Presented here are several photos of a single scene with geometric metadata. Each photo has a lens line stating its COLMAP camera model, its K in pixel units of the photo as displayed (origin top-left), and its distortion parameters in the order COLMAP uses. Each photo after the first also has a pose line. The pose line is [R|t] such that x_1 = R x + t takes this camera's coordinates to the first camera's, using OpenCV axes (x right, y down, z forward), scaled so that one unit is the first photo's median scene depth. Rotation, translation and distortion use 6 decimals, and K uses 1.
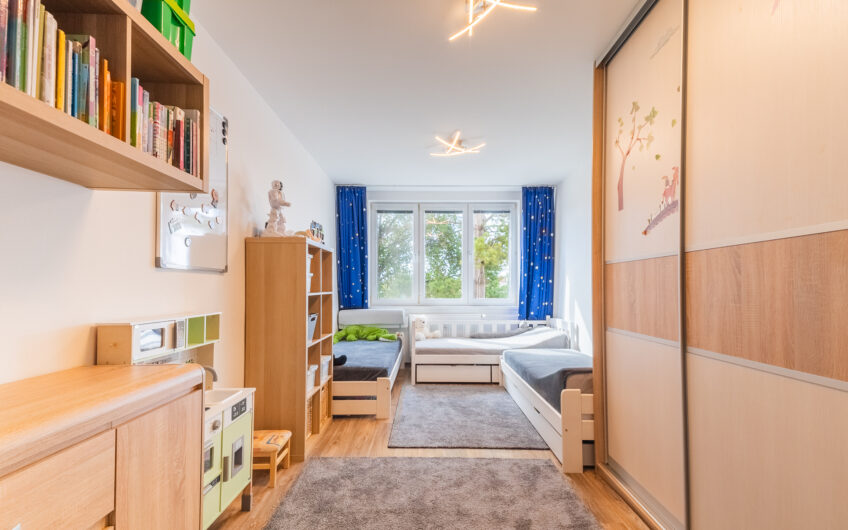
lens RADIAL K [[394.2, 0, 425.0], [0, 394.2, 276.7], [0, 0, 1]] dist [0.000616, -0.000017]
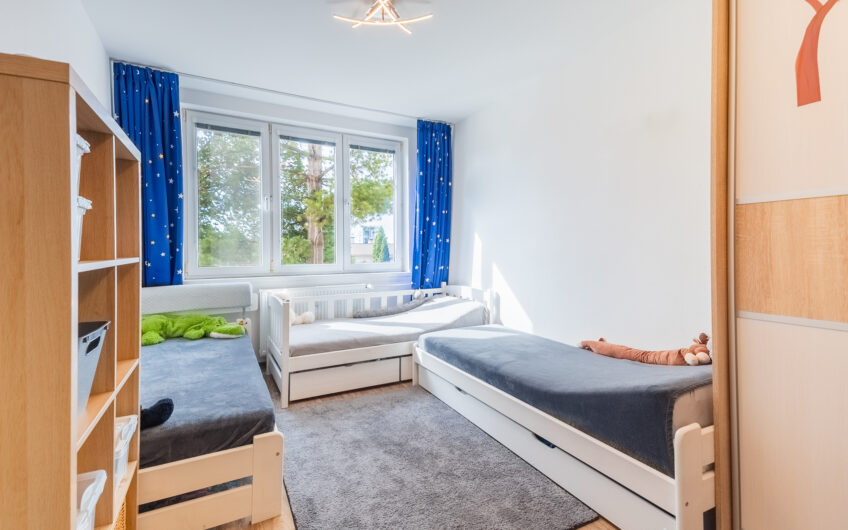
lens RADIAL K [[377.5, 0, 426.8], [0, 377.5, 250.0], [0, 0, 1]] dist [0.000878, -0.000256]
pose [[0.870393, -0.004124, 0.492340, -0.107892], [-0.009251, 0.999651, 0.024728, 0.012066], [-0.492270, -0.026078, 0.870052, 0.333545]]
